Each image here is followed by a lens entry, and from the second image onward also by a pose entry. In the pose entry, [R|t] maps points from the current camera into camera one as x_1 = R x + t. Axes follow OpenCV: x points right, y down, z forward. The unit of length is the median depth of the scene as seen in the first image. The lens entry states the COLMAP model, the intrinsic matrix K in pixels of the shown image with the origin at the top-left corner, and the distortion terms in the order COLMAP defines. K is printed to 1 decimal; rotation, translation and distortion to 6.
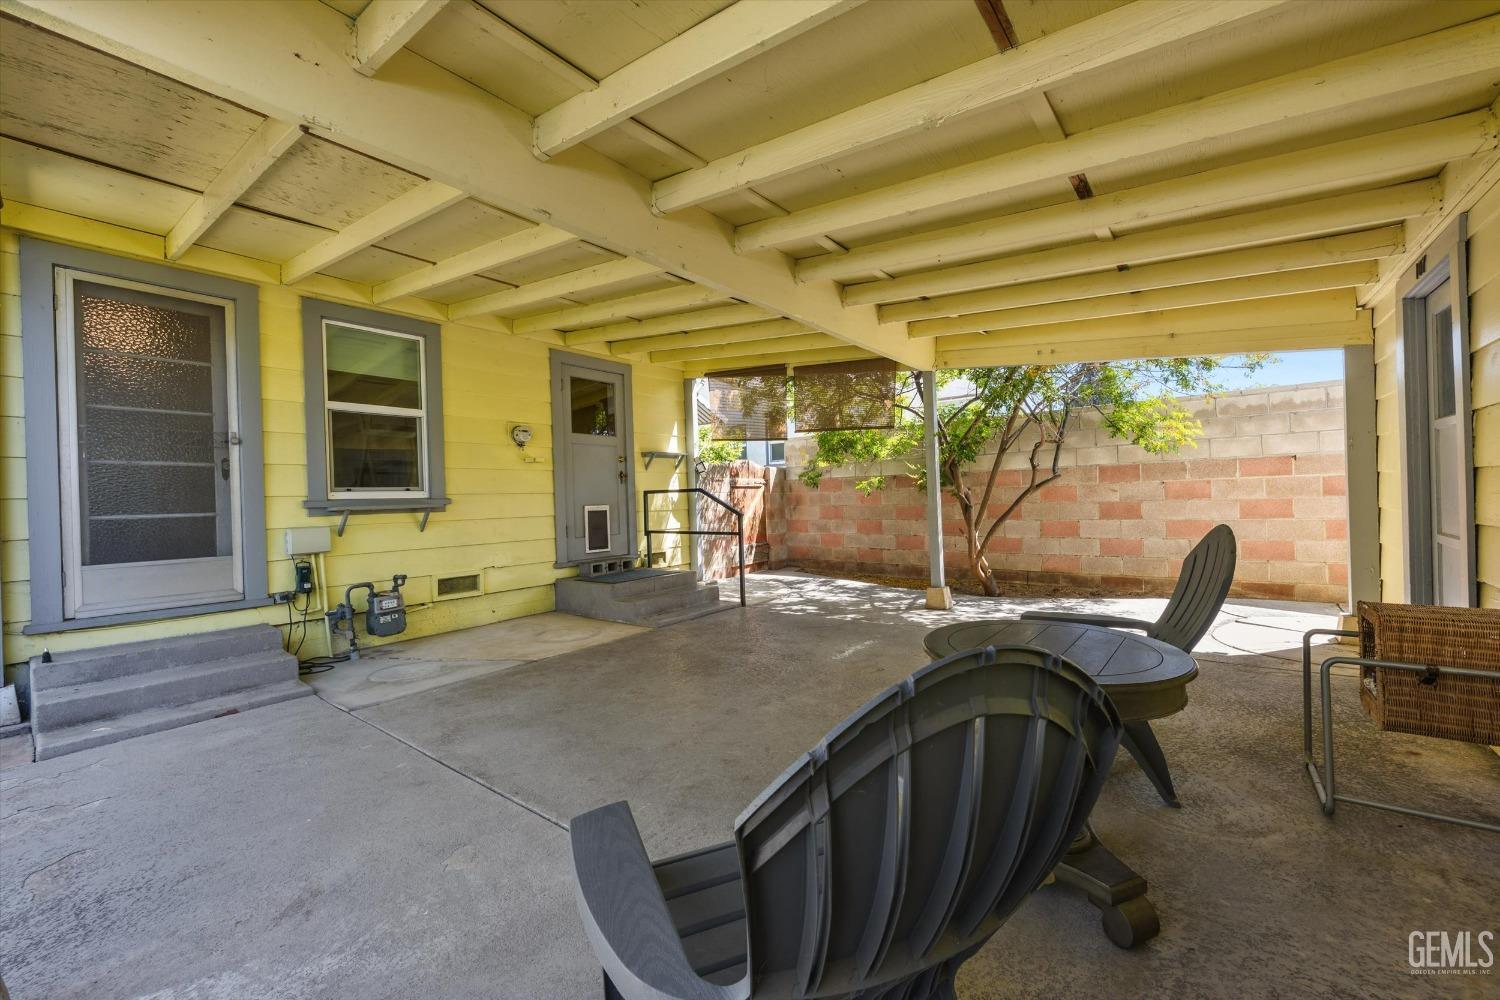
lens RADIAL K [[632.5, 0, 746.7], [0, 632.5, 502.4], [0, 0, 1]] dist [0.014728, 0.000114]
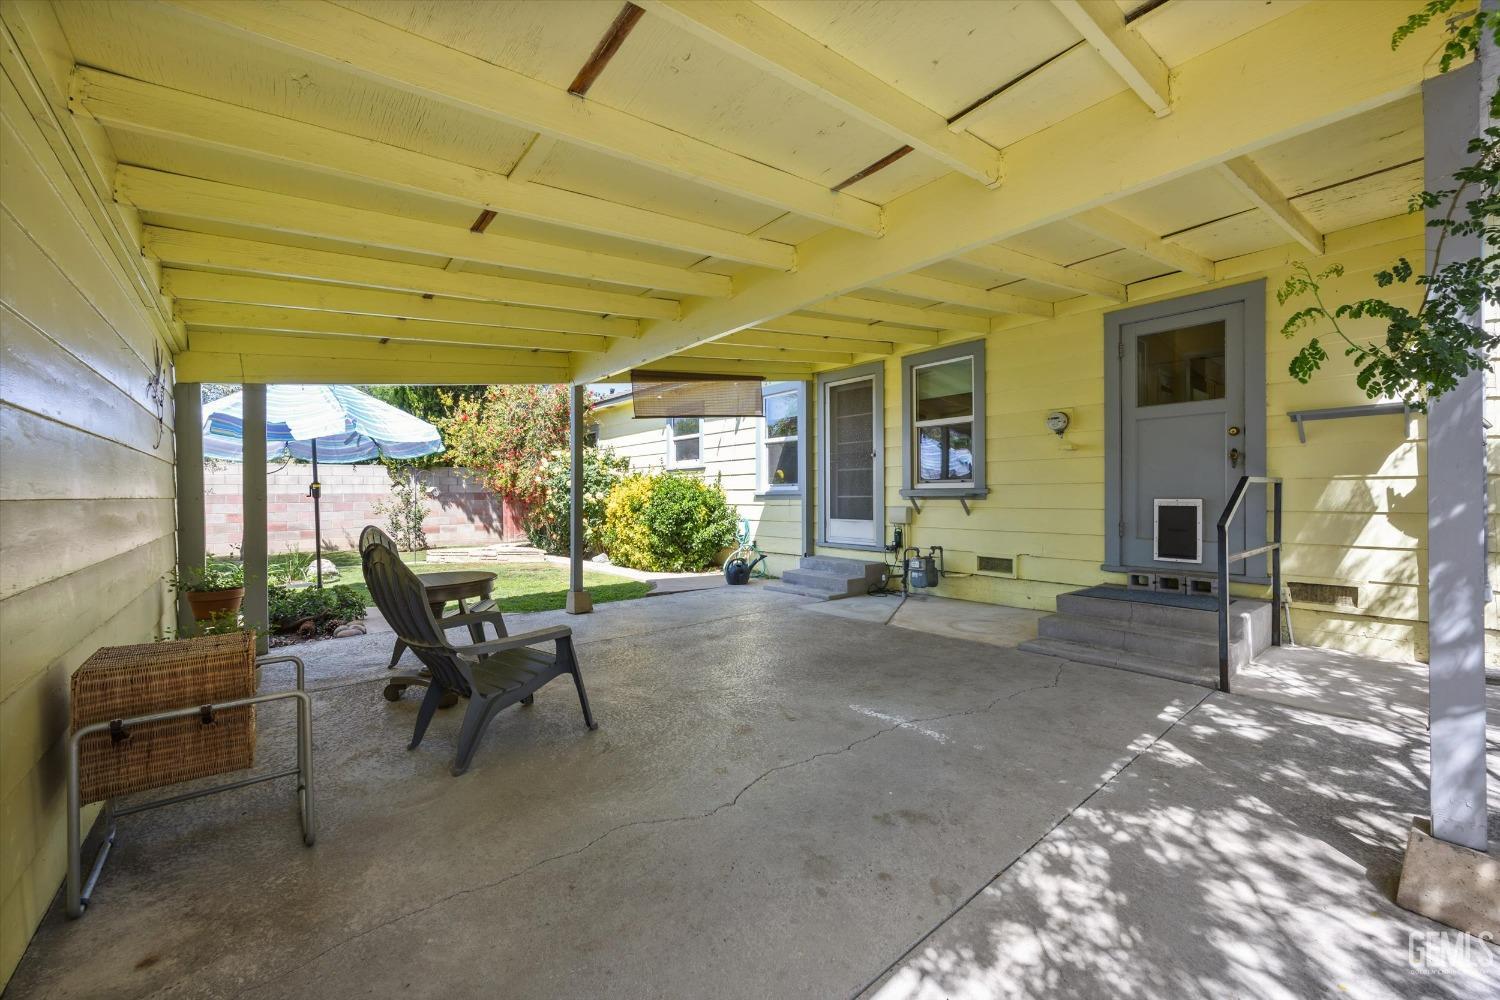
lens RADIAL K [[632.5, 0, 746.7], [0, 632.5, 502.4], [0, 0, 1]] dist [0.014728, 0.000114]
pose [[-0.280122, 0.043061, -0.958998, 0.774840], [0.011532, 0.999072, 0.041492, -0.034446], [0.959895, 0.000564, -0.280359, 0.919874]]
